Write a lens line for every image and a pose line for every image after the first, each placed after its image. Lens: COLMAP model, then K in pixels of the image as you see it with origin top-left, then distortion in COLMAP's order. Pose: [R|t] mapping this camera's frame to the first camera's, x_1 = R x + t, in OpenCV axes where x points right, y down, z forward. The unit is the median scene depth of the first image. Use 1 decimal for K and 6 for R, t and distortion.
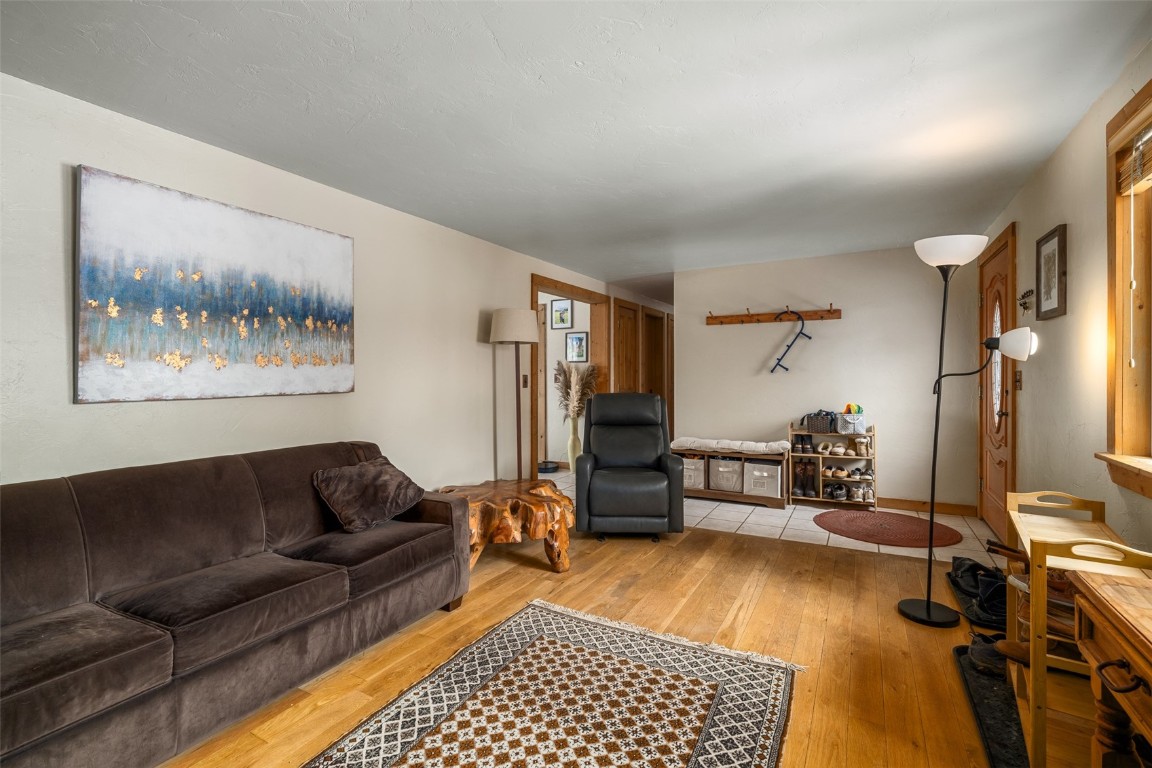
lens RADIAL K [[508.6, 0, 576.2], [0, 508.6, 378.8], [0, 0, 1]] dist [-0.001396, 0.000148]
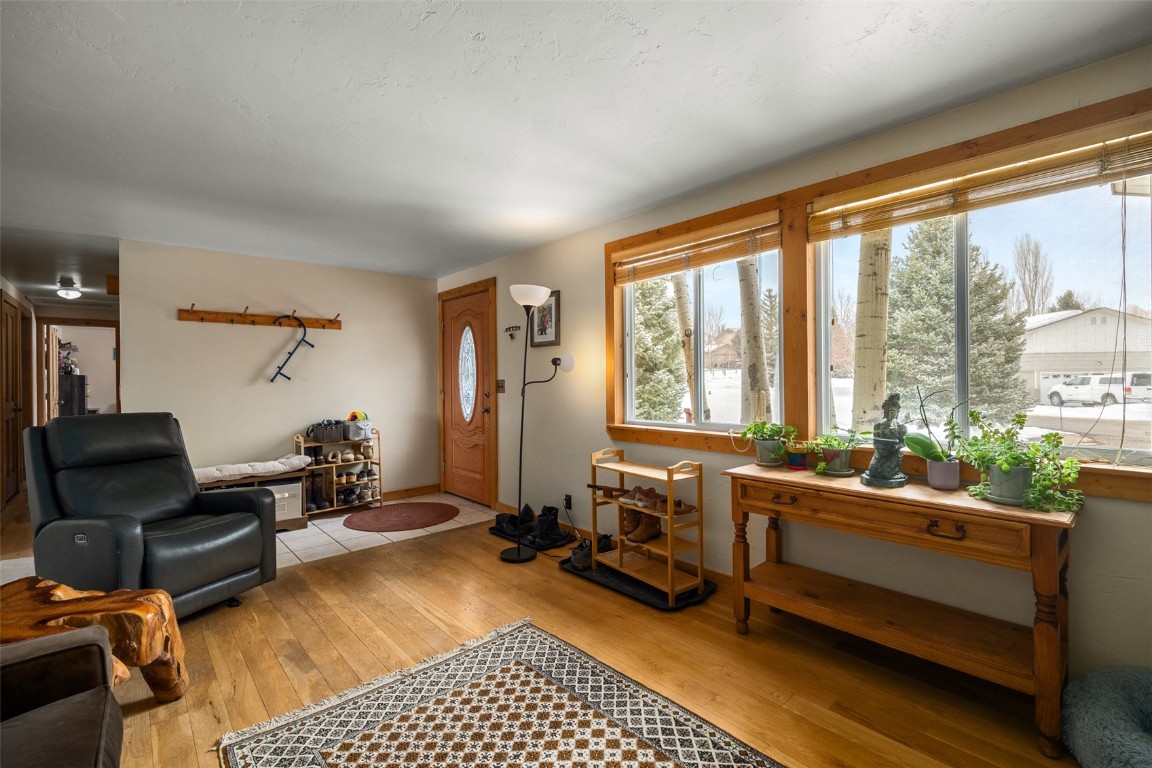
lens RADIAL K [[514.1, 0, 576.0], [0, 514.1, 384.0], [0, 0, 1]] dist [-0.001577, -0.000148]
pose [[0.326531, -0.006109, 0.945167, -0.476657], [0.016662, 0.999861, 0.000706, -0.000935], [-0.945040, 0.015518, 0.326587, 0.324886]]
